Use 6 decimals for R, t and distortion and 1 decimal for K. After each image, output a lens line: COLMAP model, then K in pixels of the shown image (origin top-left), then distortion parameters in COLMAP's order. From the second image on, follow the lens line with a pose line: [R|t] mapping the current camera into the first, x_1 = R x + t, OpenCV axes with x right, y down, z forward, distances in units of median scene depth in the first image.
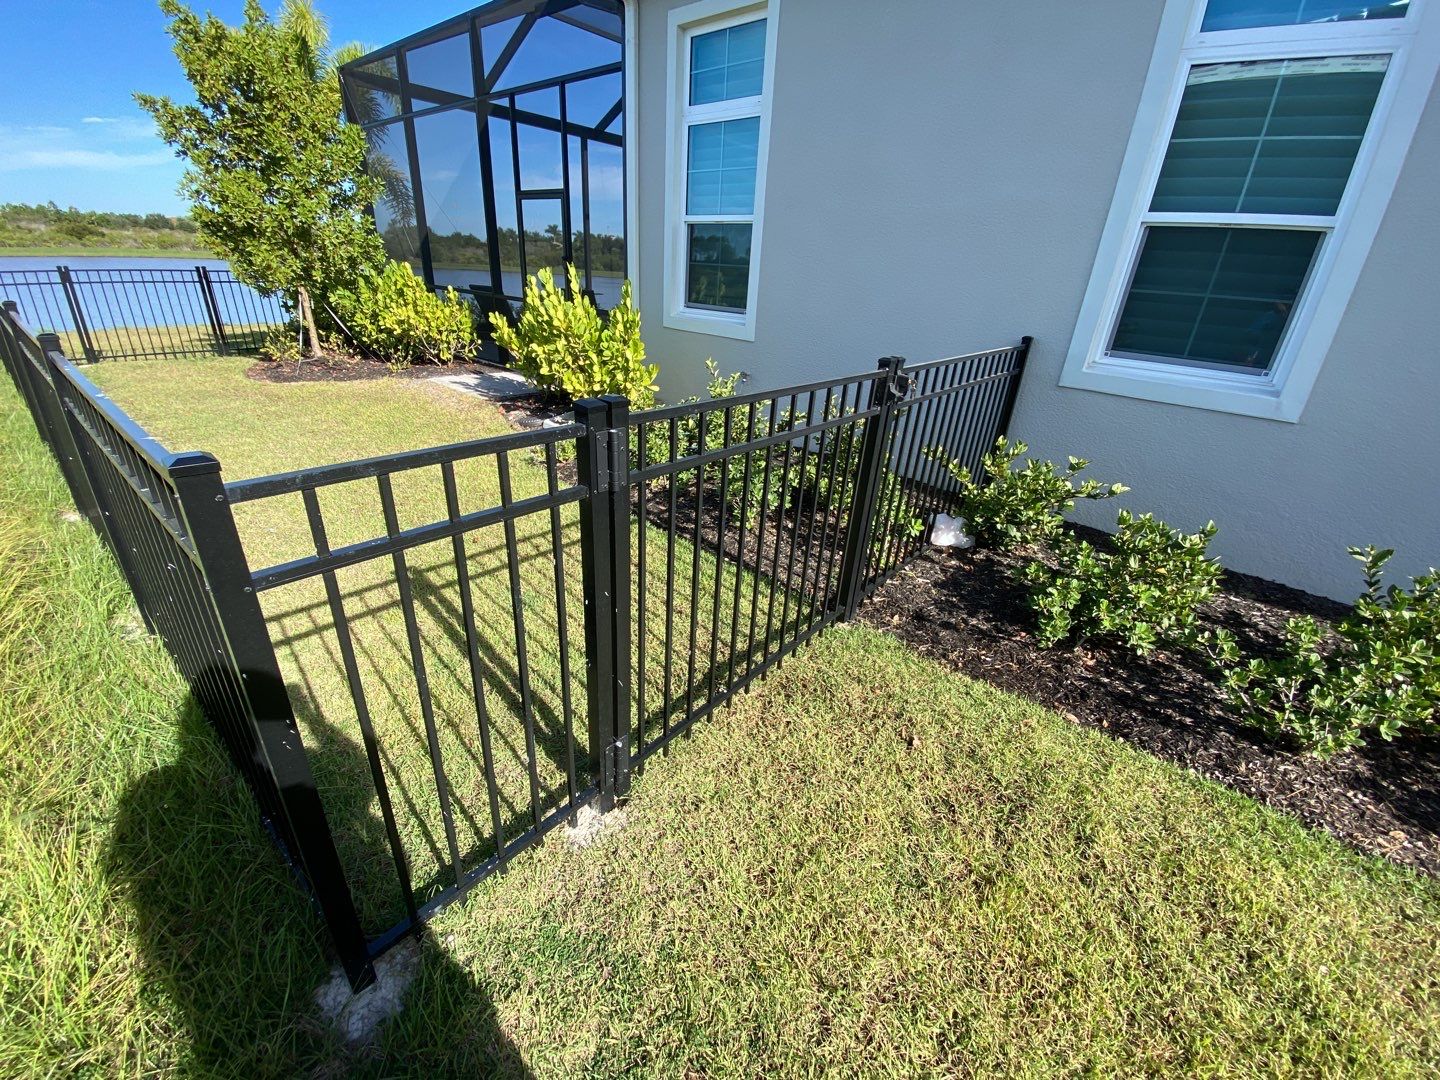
lens RADIAL K [[616.5, 0, 717.9], [0, 616.5, 550.2], [0, 0, 1]] dist [-0.016643, -0.005647]
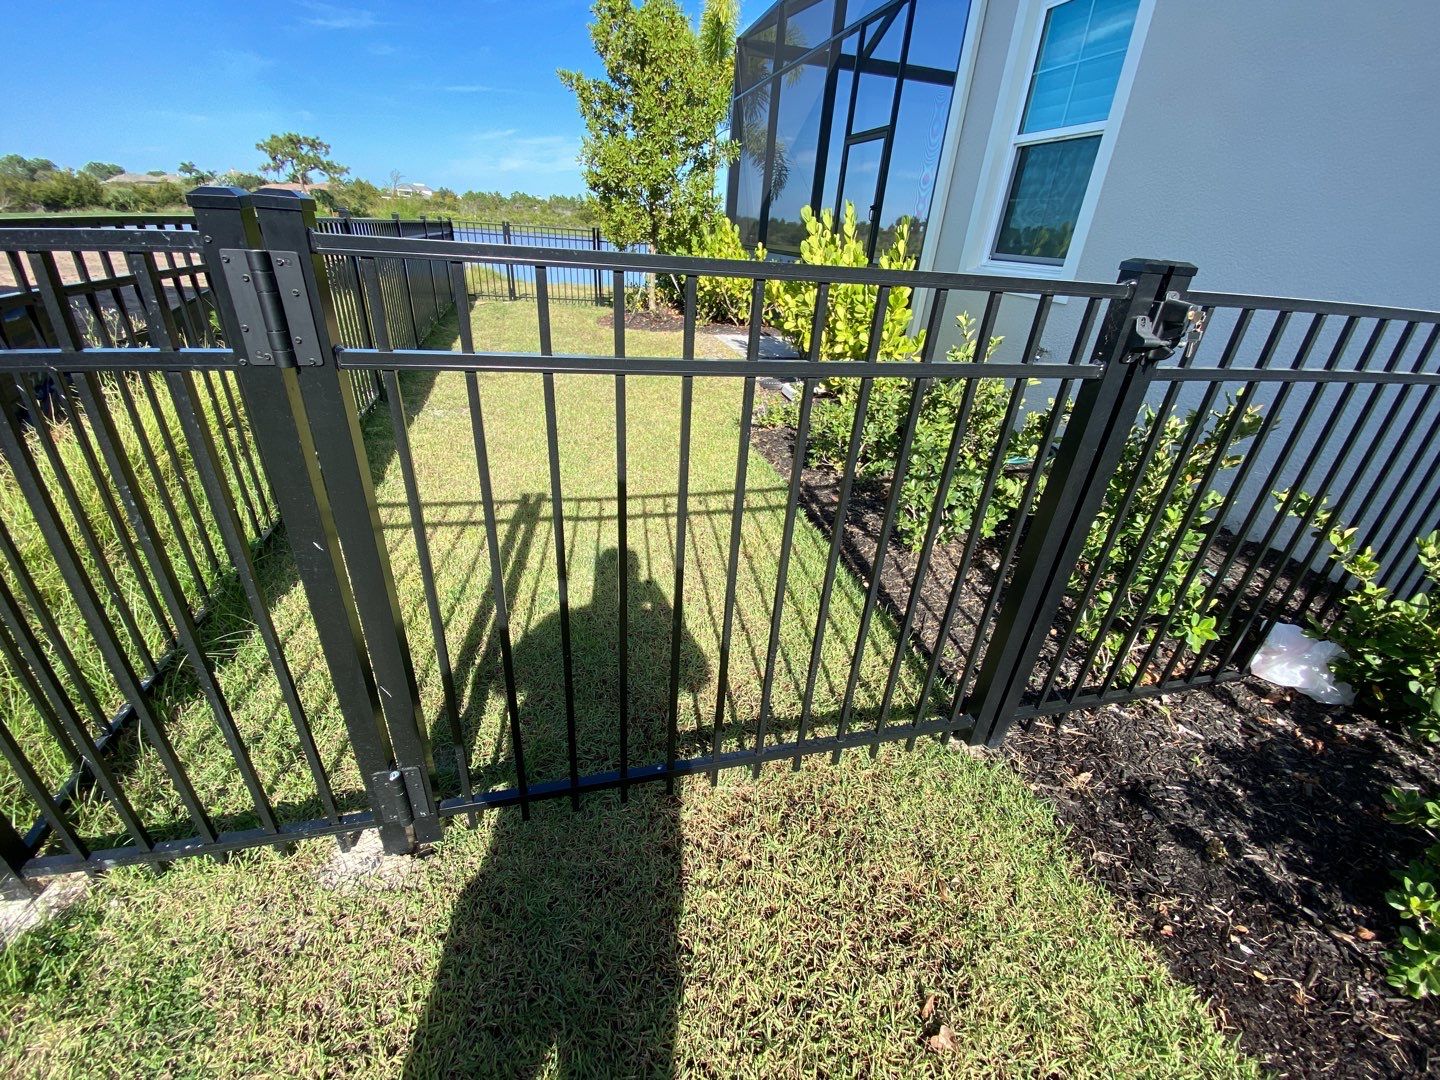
lens RADIAL K [[616.5, 0, 705.3], [0, 616.5, 546.9], [0, 0, 1]] dist [-0.016643, -0.005647]
pose [[0.817374, 0.259615, -0.514296, 0.211535], [-0.260726, 0.962752, 0.071621, -0.031049], [0.513733, 0.075550, 0.854617, 0.314623]]
